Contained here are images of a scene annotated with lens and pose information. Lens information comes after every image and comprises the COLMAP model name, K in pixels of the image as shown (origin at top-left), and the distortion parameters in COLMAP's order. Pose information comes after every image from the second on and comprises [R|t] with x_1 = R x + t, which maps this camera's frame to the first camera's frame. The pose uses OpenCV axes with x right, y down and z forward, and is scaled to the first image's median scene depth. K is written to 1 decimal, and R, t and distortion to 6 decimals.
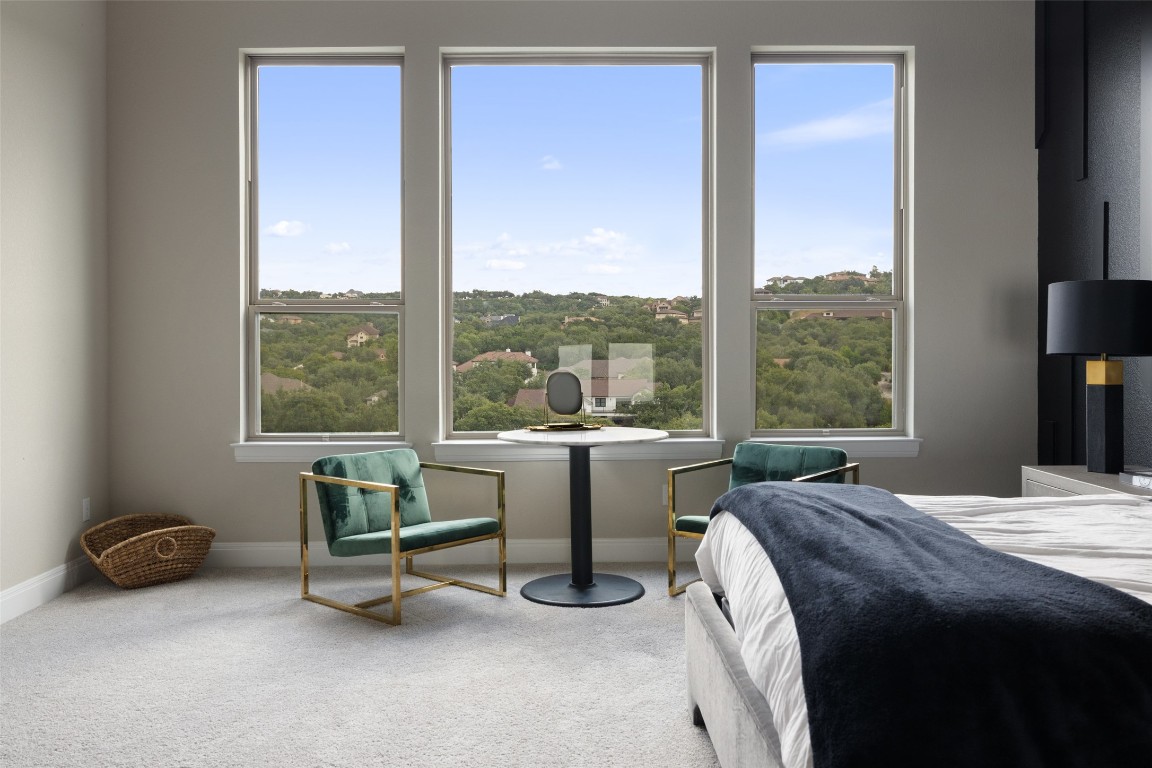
lens RADIAL K [[943.5, 0, 573.4], [0, 943.5, 357.4], [0, 0, 1]] dist [0.001468, -0.004343]
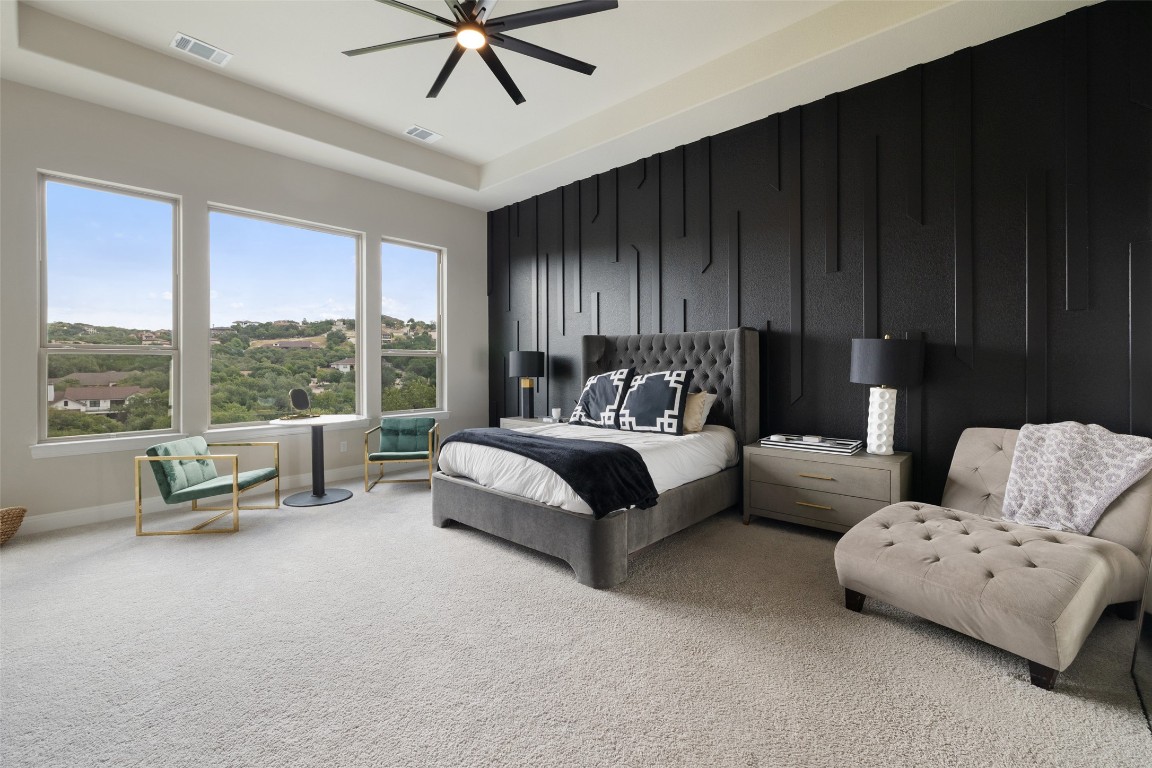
lens RADIAL K [[493.2, 0, 571.4], [0, 493.2, 365.1], [0, 0, 1]] dist [0.000603, 0.000161]
pose [[0.689851, 0.002879, 0.723946, -0.338620], [0.003571, 0.999966, -0.007379, -0.021431], [-0.723943, 0.007676, 0.689817, -0.098902]]
